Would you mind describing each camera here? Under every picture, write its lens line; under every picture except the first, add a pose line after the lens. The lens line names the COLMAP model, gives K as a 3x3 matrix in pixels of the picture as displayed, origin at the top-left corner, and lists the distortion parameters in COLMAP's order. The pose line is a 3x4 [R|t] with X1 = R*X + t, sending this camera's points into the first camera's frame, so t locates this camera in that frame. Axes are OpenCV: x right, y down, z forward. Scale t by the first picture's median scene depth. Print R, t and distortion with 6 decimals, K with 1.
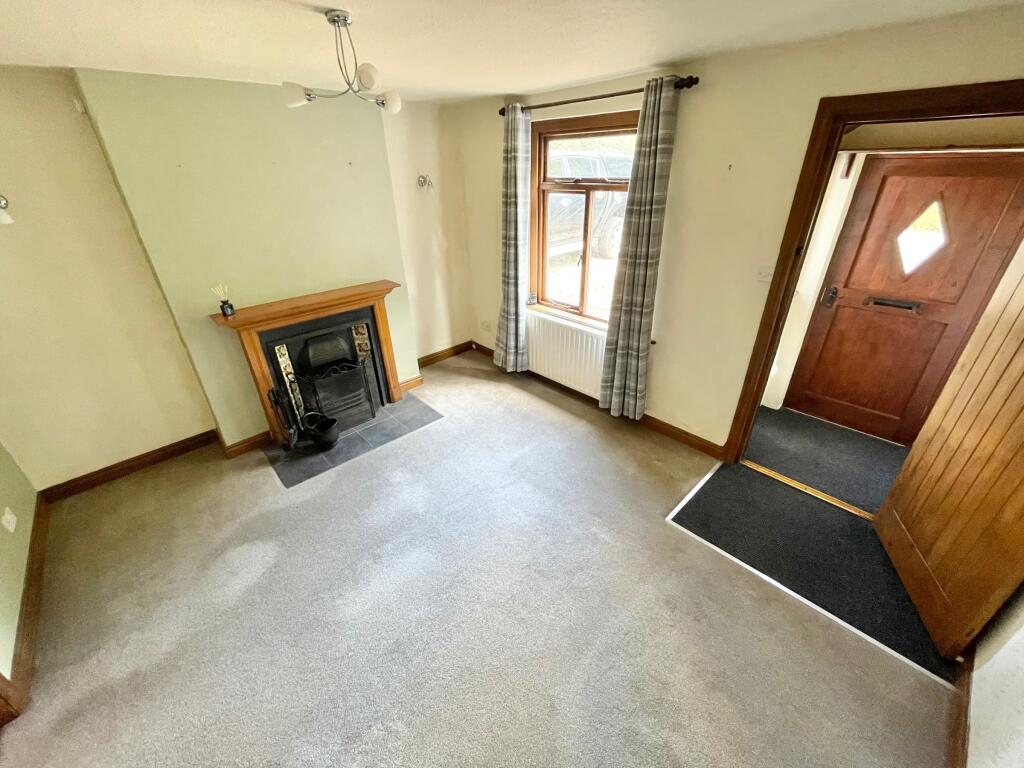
lens RADIAL K [[414.1, 0, 509.6], [0, 414.1, 383.9], [0, 0, 1]] dist [-0.003424, 0.000021]
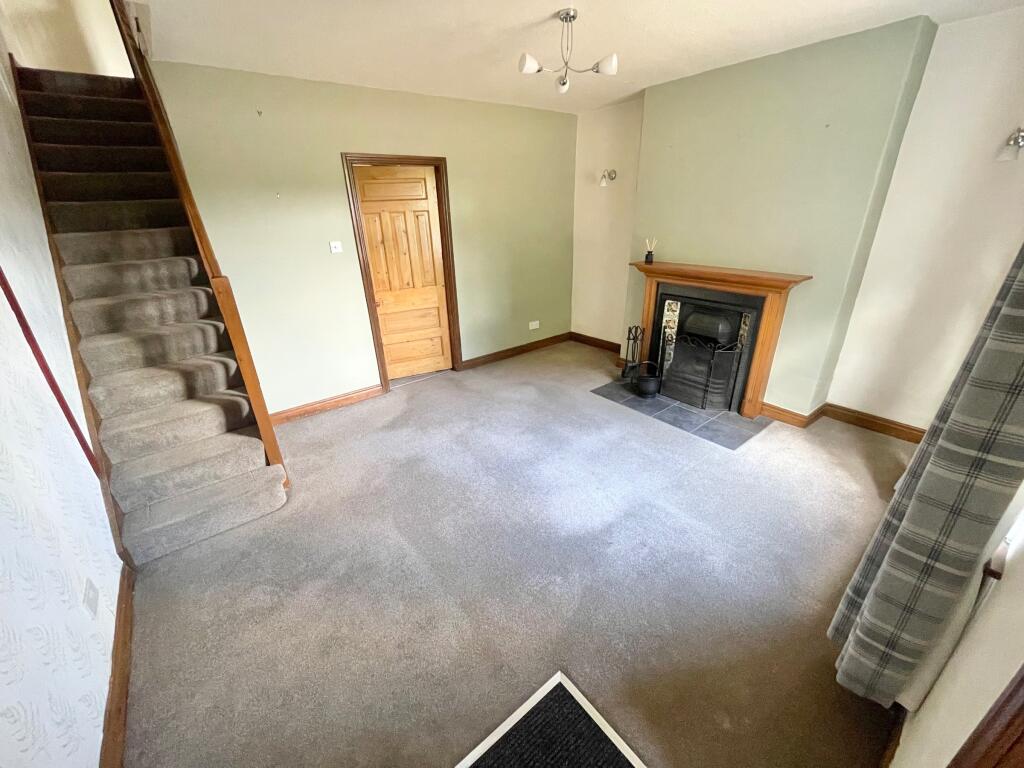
lens RADIAL K [[414.1, 0, 509.6], [0, 414.1, 383.9], [0, 0, 1]] dist [-0.003424, 0.000021]
pose [[-0.086570, 0.422064, -0.902423, 0.589086], [-0.432637, 0.800024, 0.415676, -0.181444], [0.897402, 0.426407, 0.113342, 0.530174]]
